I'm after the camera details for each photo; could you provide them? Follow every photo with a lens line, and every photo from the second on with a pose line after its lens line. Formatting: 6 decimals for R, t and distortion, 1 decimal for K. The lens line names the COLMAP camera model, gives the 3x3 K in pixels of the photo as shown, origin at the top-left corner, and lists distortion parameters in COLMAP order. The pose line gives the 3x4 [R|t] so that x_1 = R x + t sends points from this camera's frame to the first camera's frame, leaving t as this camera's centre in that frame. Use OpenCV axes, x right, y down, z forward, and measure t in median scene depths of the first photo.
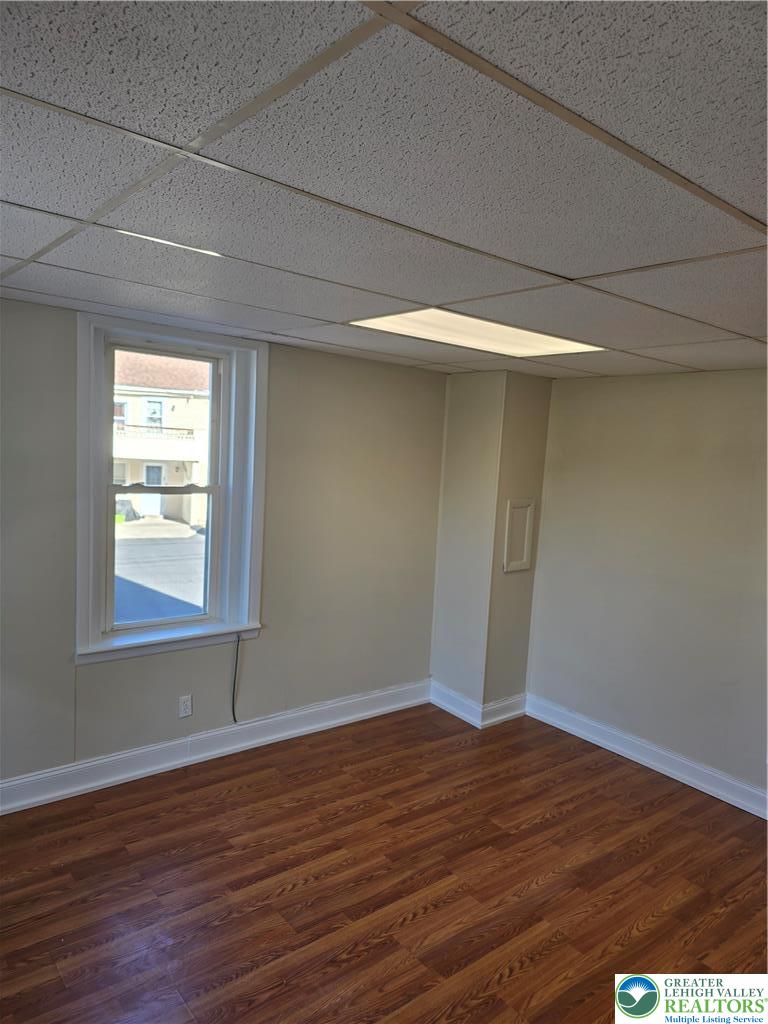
lens RADIAL K [[694.7, 0, 387.7], [0, 694.7, 517.7], [0, 0, 1]] dist [0.046251, -0.035416]
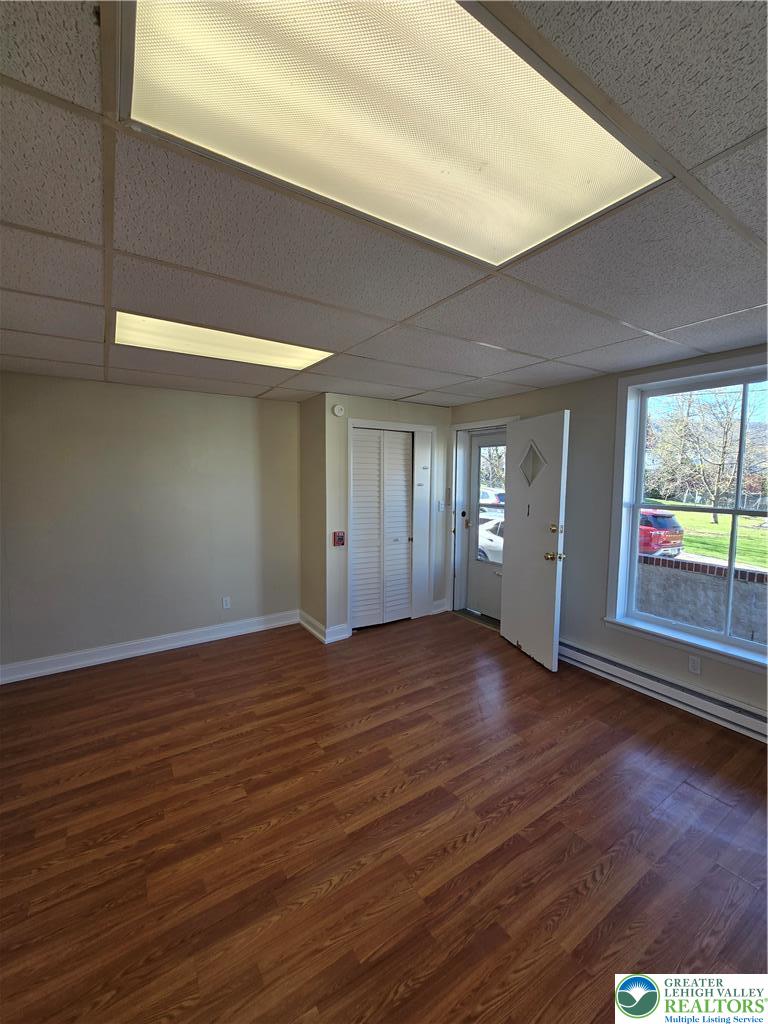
lens RADIAL K [[416.7, 0, 383.4], [0, 416.7, 511.3], [0, 0, 1]] dist [-0.006169, 0.002506]
pose [[-0.992601, -0.067340, 0.101038, 0.134576], [-0.047614, 0.981341, 0.186284, -0.060156], [-0.111697, 0.180095, -0.977287, 1.566188]]
